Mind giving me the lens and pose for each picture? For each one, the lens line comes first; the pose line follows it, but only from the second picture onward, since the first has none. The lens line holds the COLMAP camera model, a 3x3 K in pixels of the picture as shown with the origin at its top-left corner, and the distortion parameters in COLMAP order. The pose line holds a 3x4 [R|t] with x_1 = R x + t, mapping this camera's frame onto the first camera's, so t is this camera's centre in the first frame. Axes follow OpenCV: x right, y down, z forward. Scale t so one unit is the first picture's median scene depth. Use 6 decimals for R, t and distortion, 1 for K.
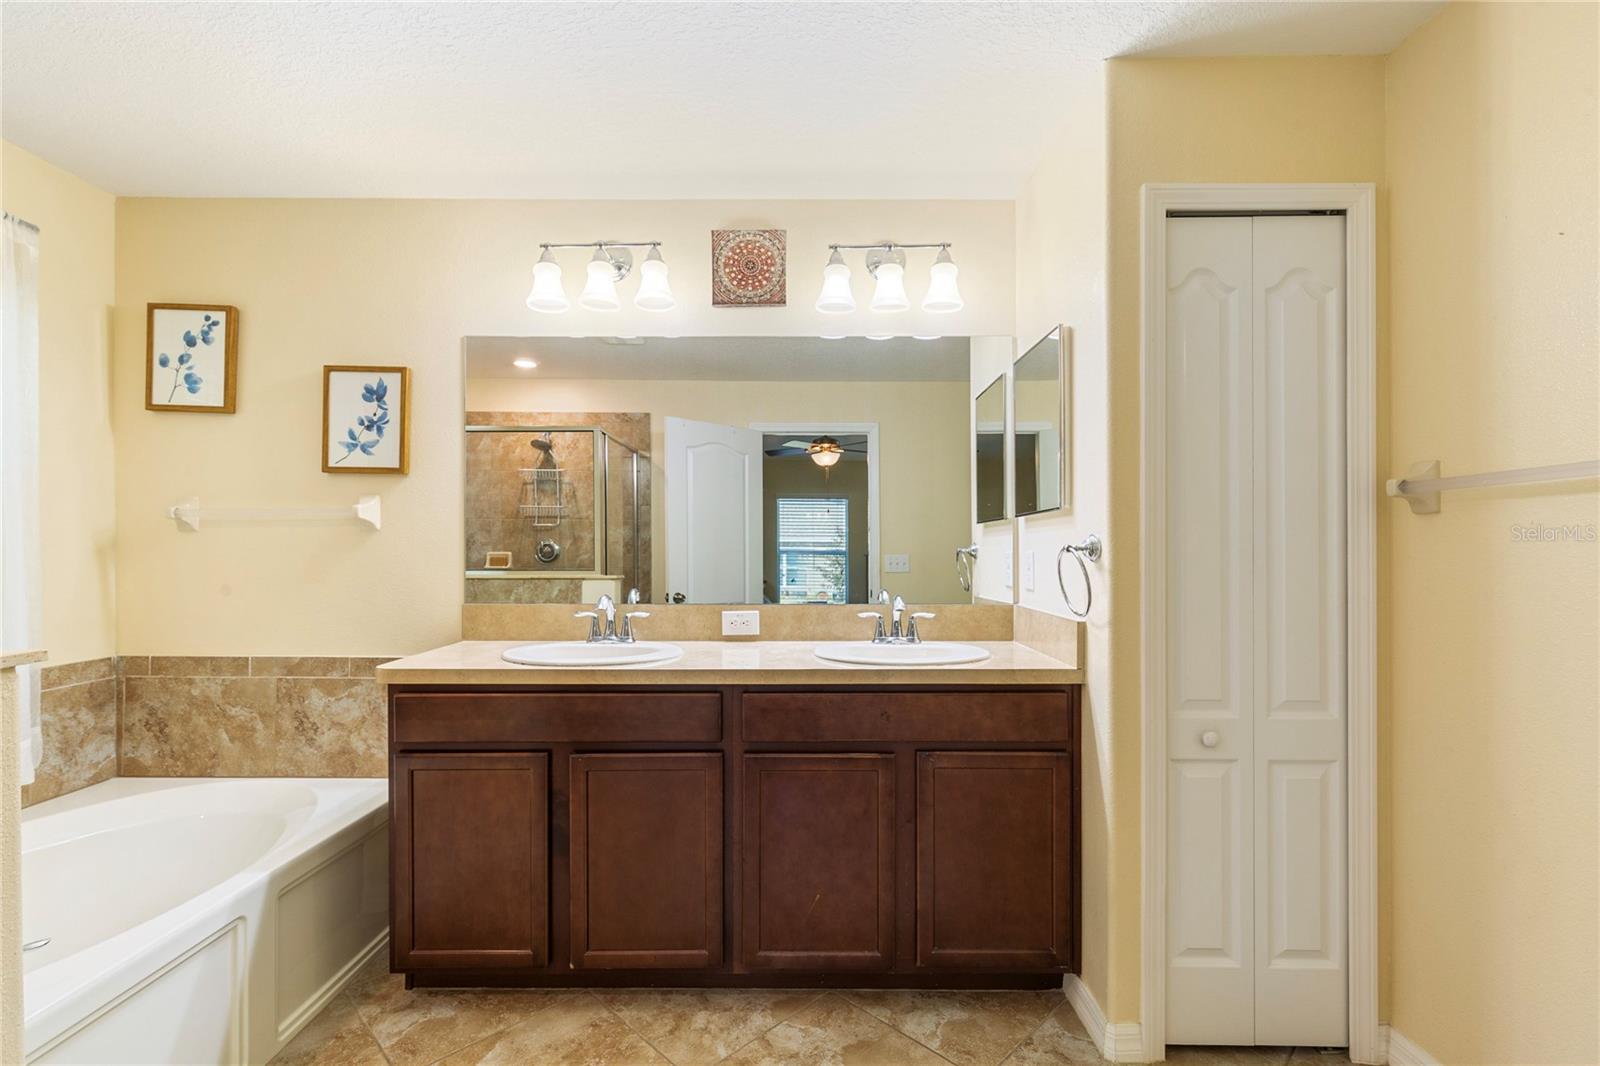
lens RADIAL K [[726.4, 0, 805.3], [0, 726.4, 545.7], [0, 0, 1]] dist [0.004927, -0.001335]
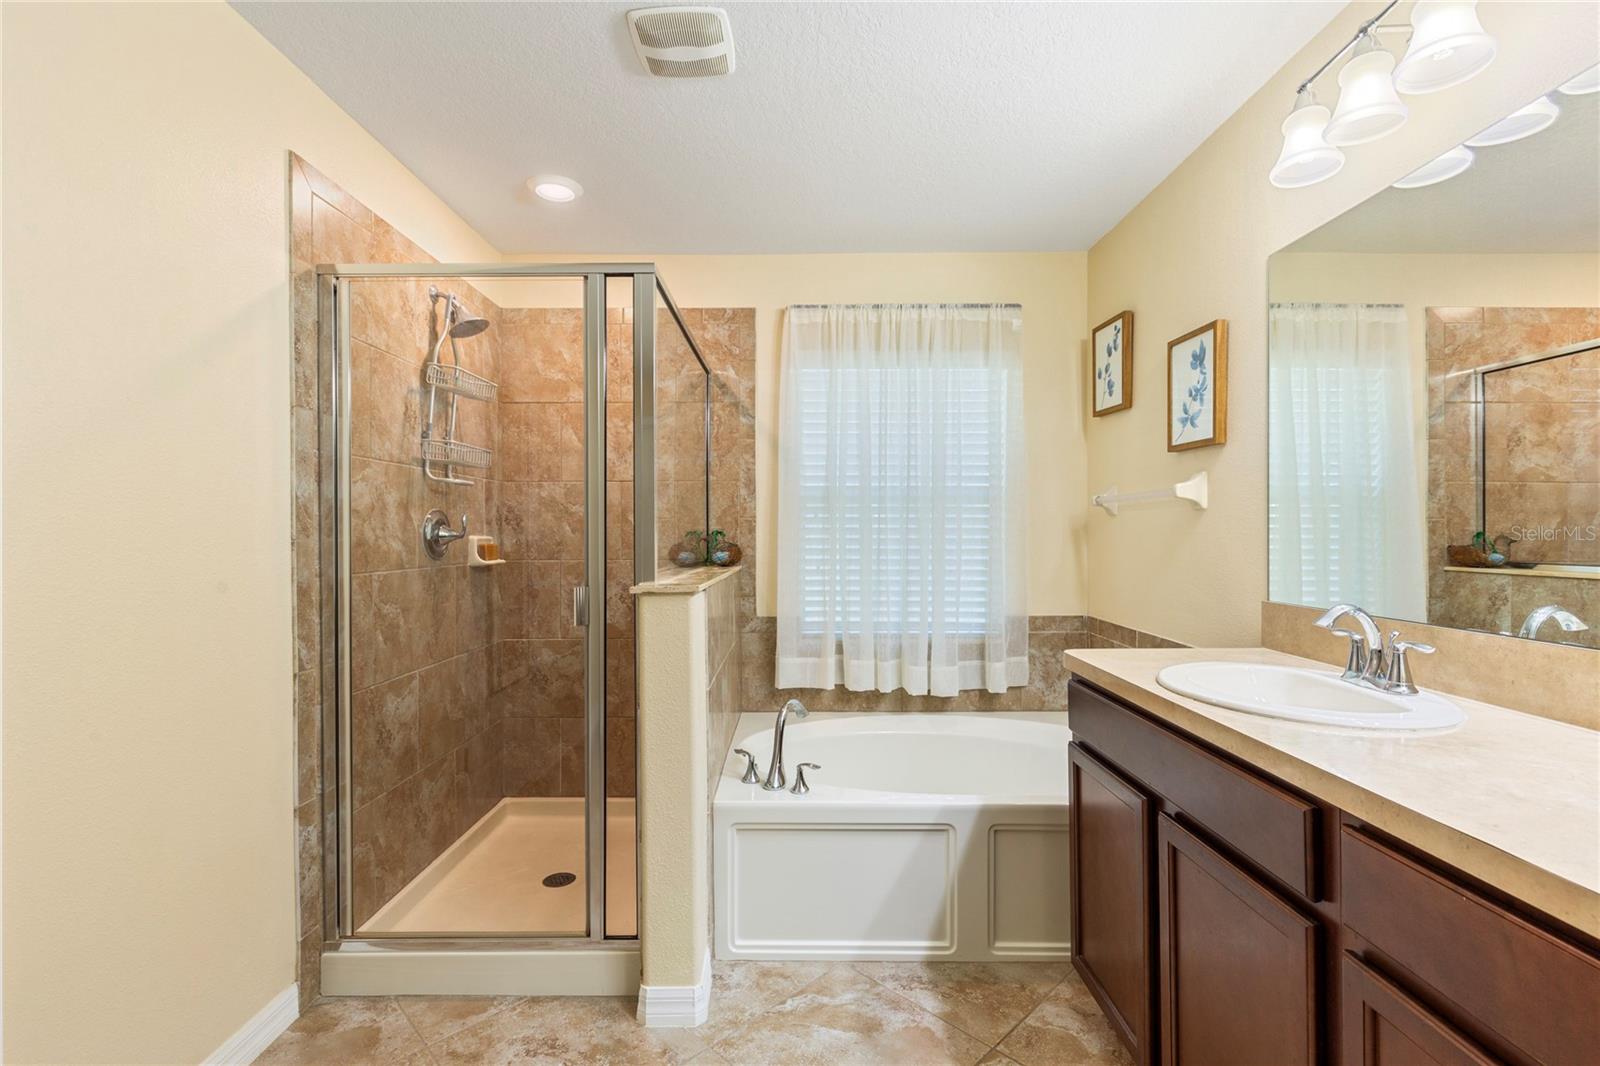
lens RADIAL K [[726.4, 0, 796.0], [0, 726.4, 533.3], [0, 0, 1]] dist [0.004927, -0.001335]
pose [[-0.010530, 0.001812, -0.999943, 0.323514], [0.004195, 0.999990, 0.001768, 0.004189], [0.999936, -0.004176, -0.010537, 0.512259]]
